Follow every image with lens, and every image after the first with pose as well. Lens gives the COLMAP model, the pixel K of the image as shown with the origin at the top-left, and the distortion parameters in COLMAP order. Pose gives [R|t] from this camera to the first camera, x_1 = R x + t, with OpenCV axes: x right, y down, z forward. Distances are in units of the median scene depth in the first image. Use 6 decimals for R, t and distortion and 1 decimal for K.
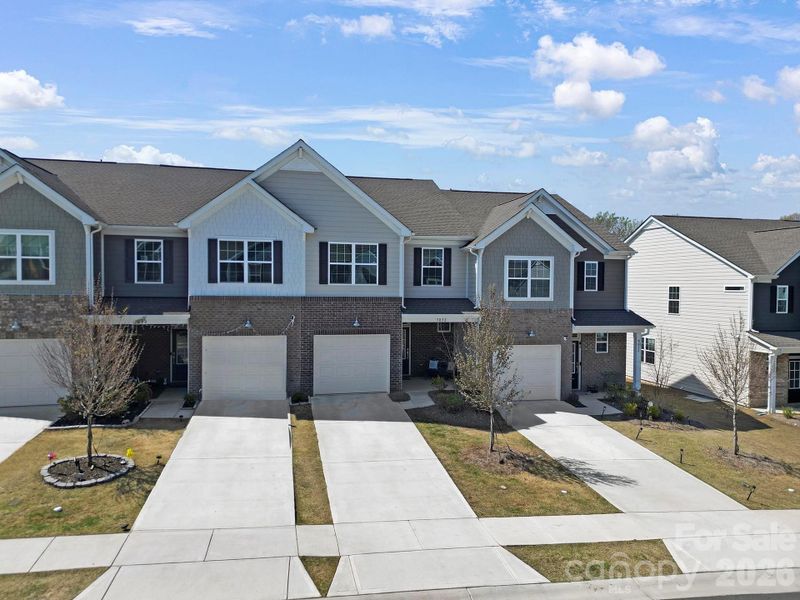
lens RADIAL K [[558.7, 0, 399.9], [0, 558.7, 299.0], [0, 0, 1]] dist [0.032072, -0.016192]
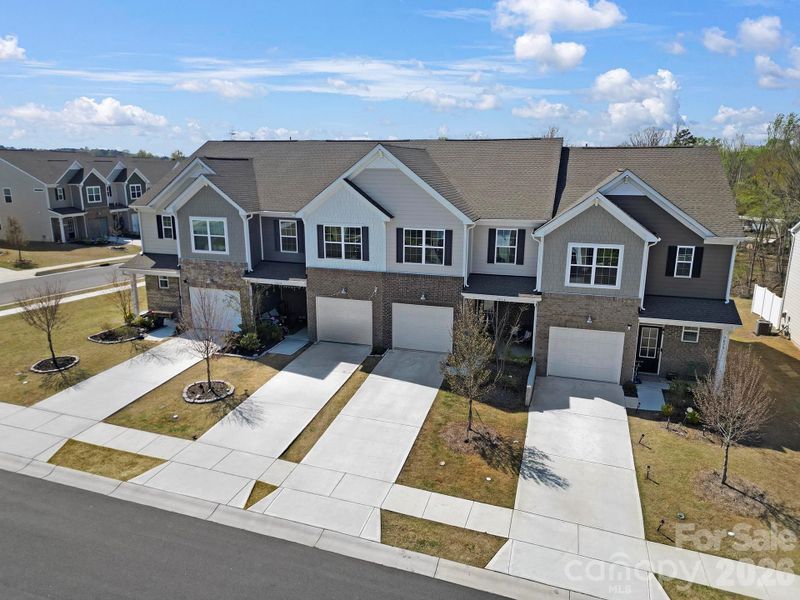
lens RADIAL K [[558.7, 0, 398.6], [0, 558.7, 299.3], [0, 0, 1]] dist [0.032072, -0.016192]
pose [[0.869702, 0.111060, -0.480919, 0.463661], [-0.007847, 0.977344, 0.211509, -0.209841], [0.493514, -0.180177, 0.850870, -0.052512]]
